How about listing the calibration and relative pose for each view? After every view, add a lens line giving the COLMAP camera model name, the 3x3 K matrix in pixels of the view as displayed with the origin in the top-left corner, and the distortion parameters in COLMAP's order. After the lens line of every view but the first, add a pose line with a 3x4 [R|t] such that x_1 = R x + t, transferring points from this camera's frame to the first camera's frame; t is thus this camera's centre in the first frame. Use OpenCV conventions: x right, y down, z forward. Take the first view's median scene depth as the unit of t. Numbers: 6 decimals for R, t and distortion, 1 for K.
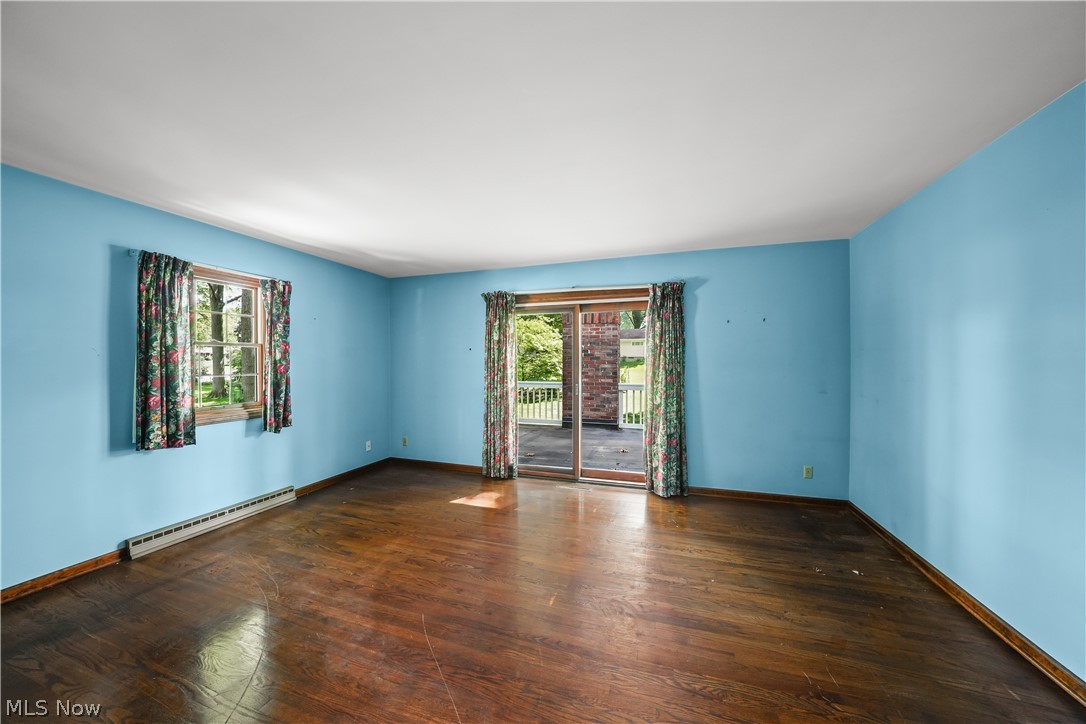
lens RADIAL K [[374.0, 0, 544.7], [0, 374.0, 361.9], [0, 0, 1]] dist [-0.001766, 0.000675]
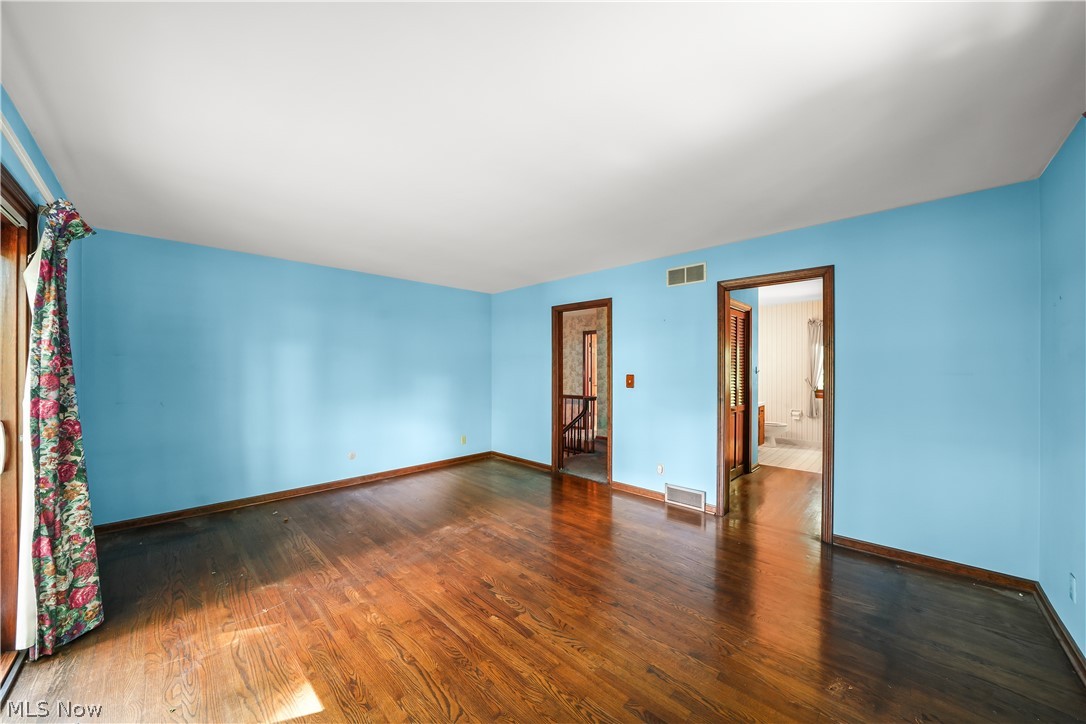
lens RADIAL K [[374.0, 0, 538.6], [0, 374.0, 367.4], [0, 0, 1]] dist [-0.001766, 0.000675]
pose [[-0.896126, -0.000267, 0.443800, -0.728249], [-0.001180, 0.999998, -0.001780, 0.007802], [-0.443798, -0.002119, -0.896124, 1.886165]]
